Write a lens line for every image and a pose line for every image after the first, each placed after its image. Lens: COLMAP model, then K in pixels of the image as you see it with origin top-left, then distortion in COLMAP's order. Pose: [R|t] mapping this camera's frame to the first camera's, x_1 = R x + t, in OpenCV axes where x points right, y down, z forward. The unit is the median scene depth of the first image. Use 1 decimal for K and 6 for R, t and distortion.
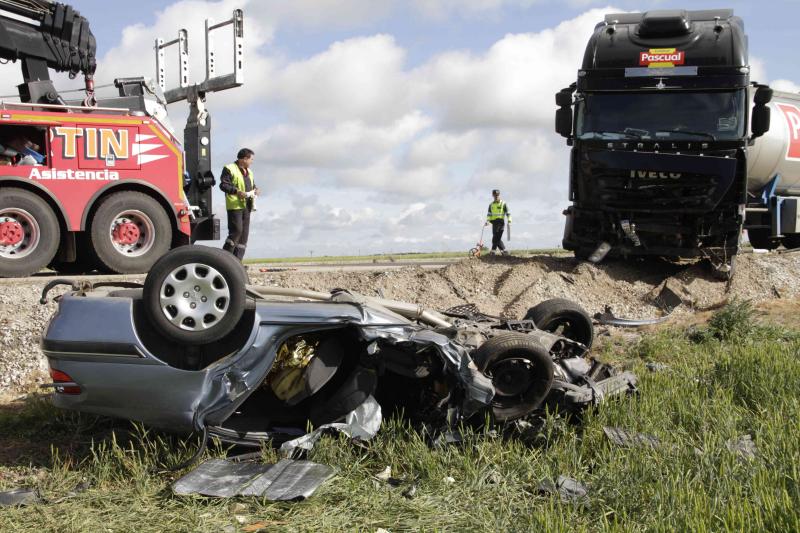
lens RADIAL K [[995.3, 0, 400.0], [0, 995.3, 270.2], [0, 0, 1]] dist [0.000950, 0.360201]
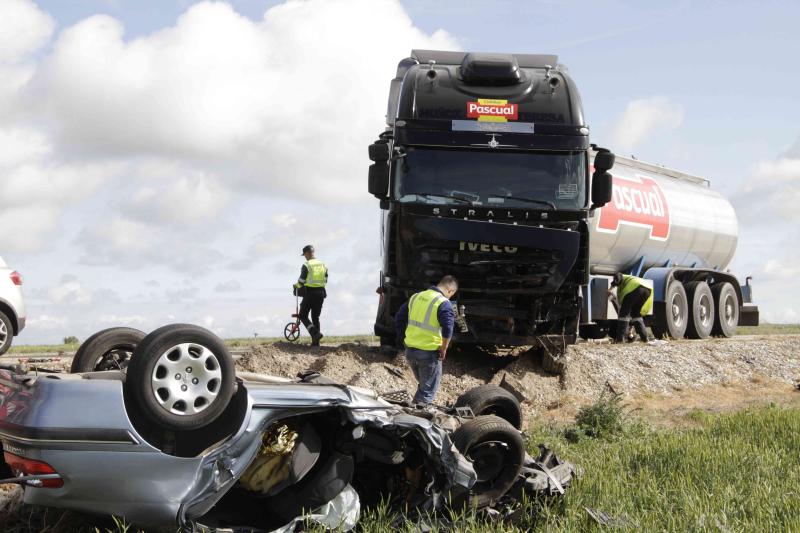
lens RADIAL K [[1508.2, 0, 392.4], [0, 1508.2, 270.2], [0, 0, 1]] dist [0.277602, 0.174169]
pose [[0.956086, 0.018255, 0.292518, -0.197094], [0.001818, 0.997670, -0.068201, 0.010036], [-0.293081, 0.065738, 0.953825, -0.193516]]
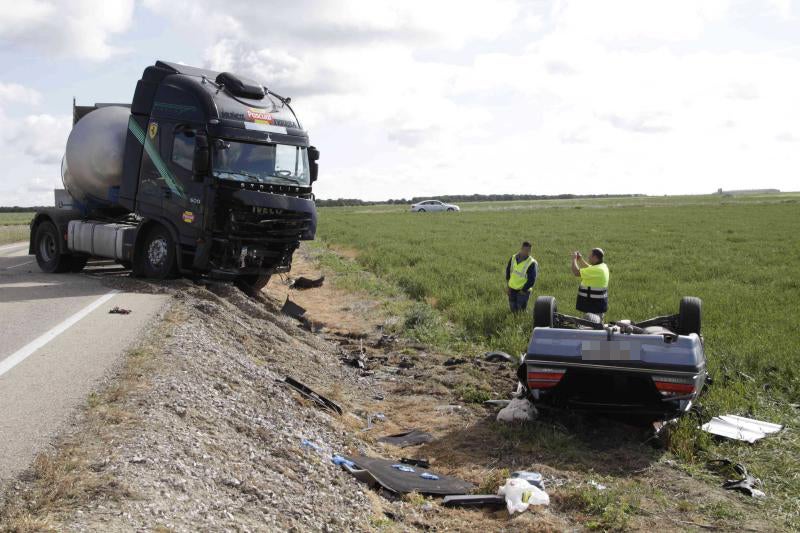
lens RADIAL K [[995.3, 0, 400.0], [0, 995.3, 270.2], [0, 0, 1]] dist [0.000950, 0.360201]
pose [[0.411811, -0.042153, 0.910294, -0.826529], [0.029816, 0.999018, 0.032773, -0.058468], [-0.910781, 0.013645, 0.412664, 0.343389]]
